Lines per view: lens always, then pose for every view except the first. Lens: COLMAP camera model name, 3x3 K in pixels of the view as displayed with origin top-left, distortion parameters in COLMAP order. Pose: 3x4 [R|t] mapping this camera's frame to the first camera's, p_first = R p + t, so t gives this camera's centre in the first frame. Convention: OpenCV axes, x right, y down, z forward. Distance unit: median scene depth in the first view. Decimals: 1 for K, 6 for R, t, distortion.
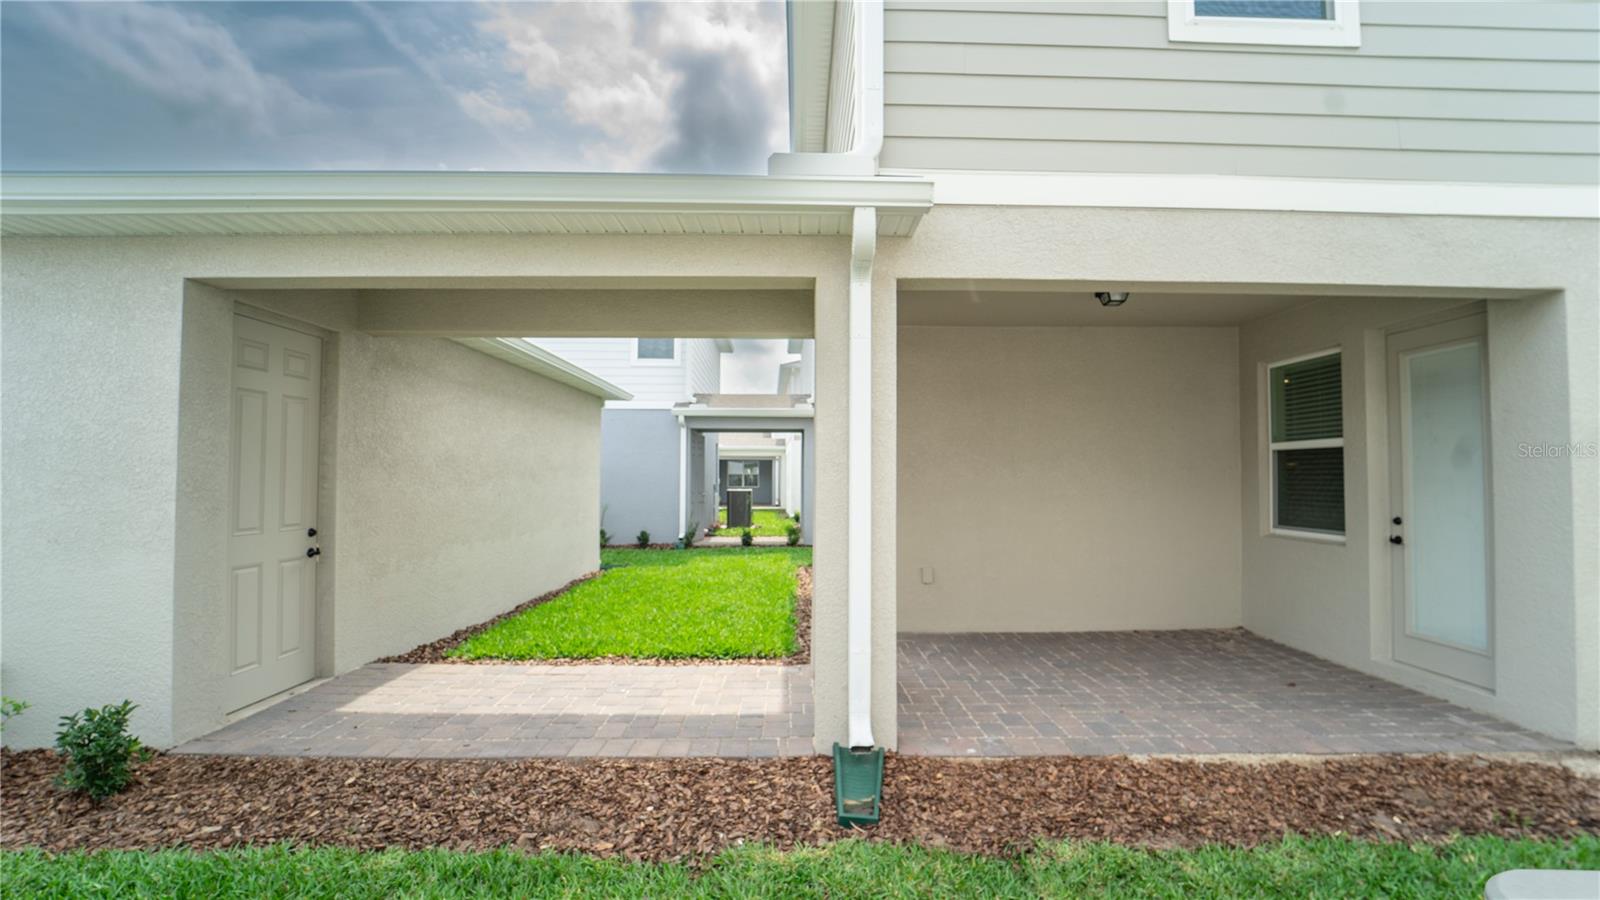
lens RADIAL K [[647.7, 0, 803.1], [0, 647.7, 454.3], [0, 0, 1]] dist [-0.020516, -0.000811]
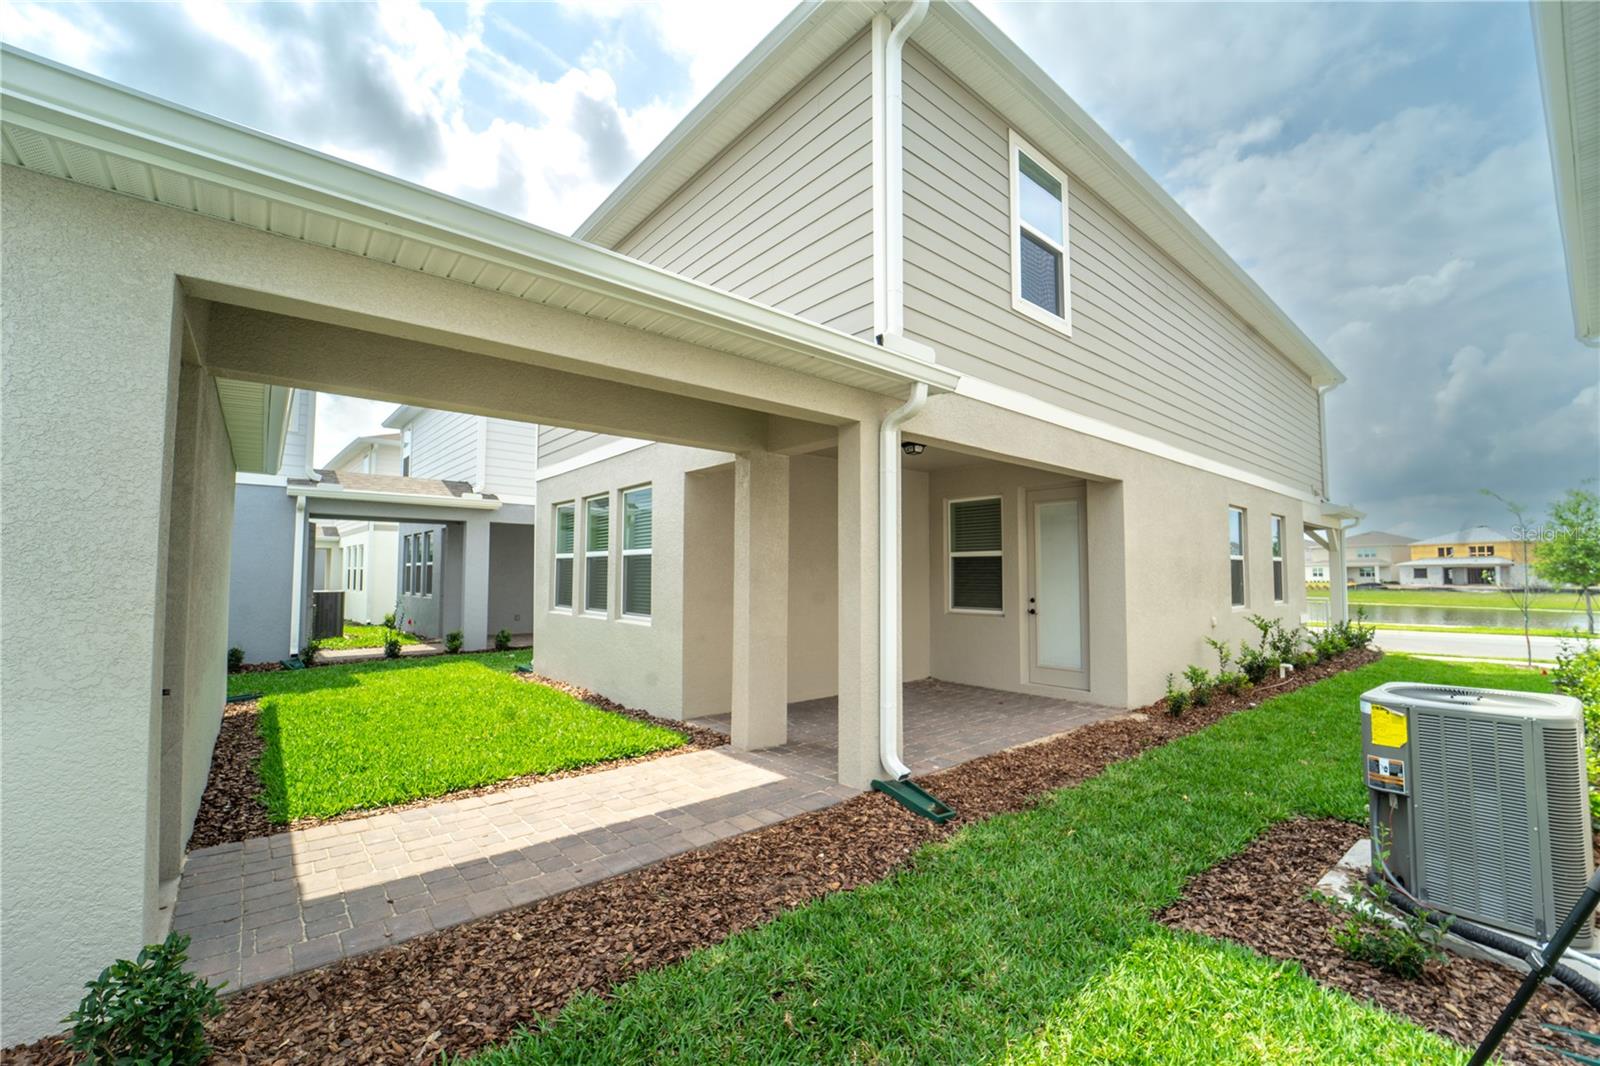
lens RADIAL K [[656.7, 0, 797.5], [0, 656.7, 535.2], [0, 0, 1]] dist [-0.021545, -0.000037]
pose [[0.761918, 0.036219, 0.646660, -0.813963], [-0.020519, 0.999284, -0.031792, -0.001376], [-0.647349, 0.010954, 0.762115, 0.076042]]
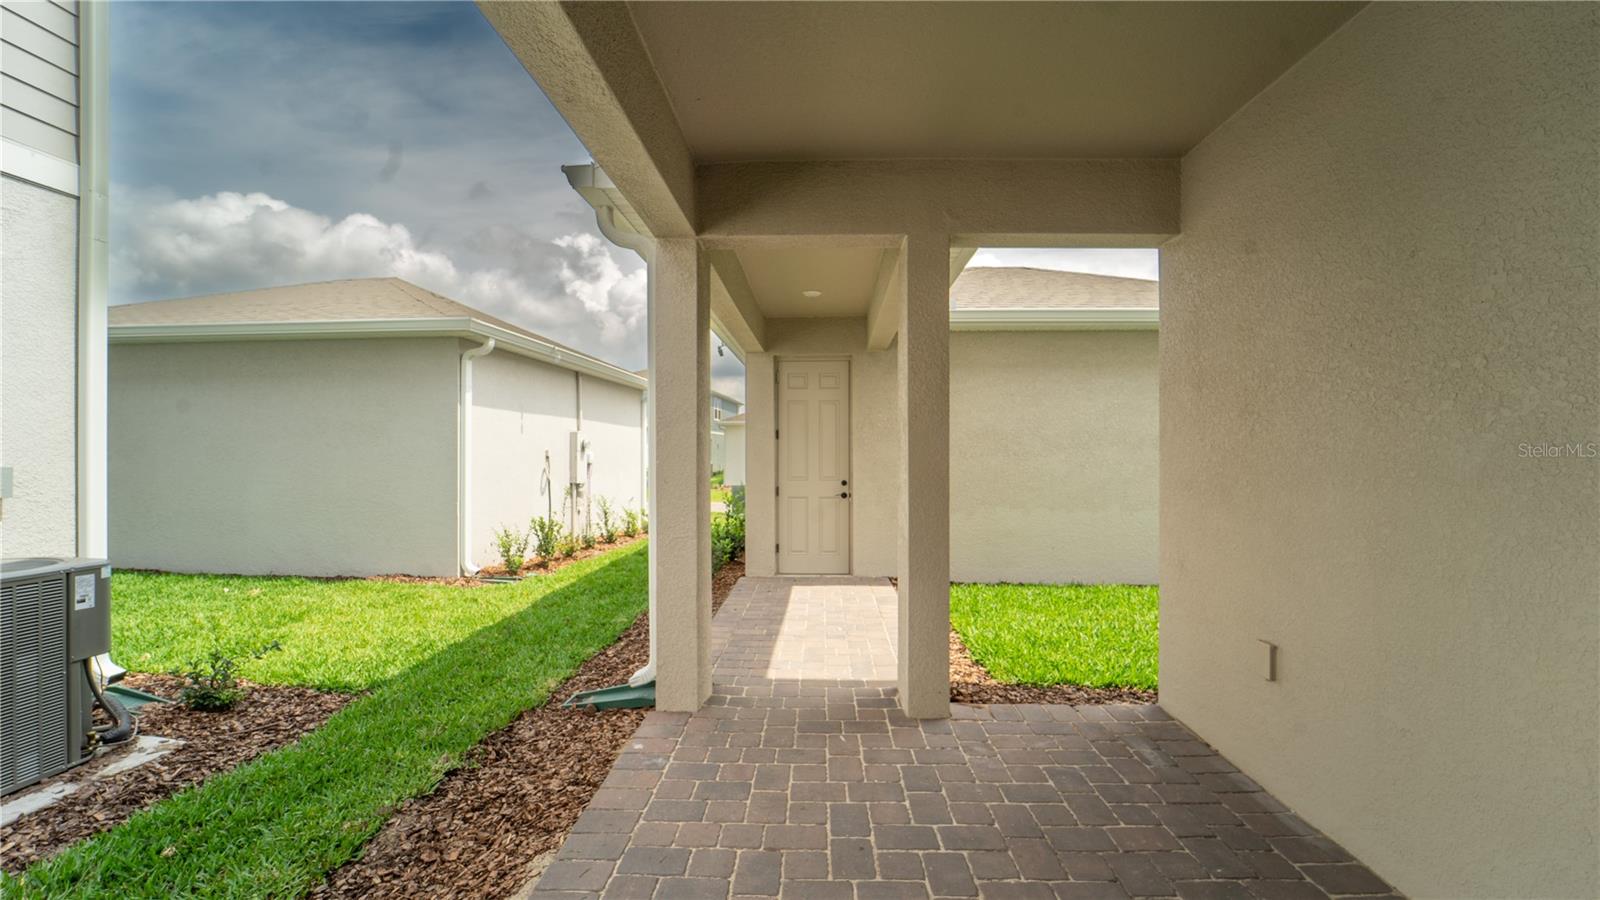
lens RADIAL K [[647.7, 0, 809.7], [0, 647.7, 449.1], [0, 0, 1]] dist [-0.020516, -0.000811]
pose [[-0.026471, -0.008138, -0.999616, 1.002740], [0.030994, 0.999479, -0.008958, 0.057012], [0.999169, -0.031219, -0.026205, 1.111885]]
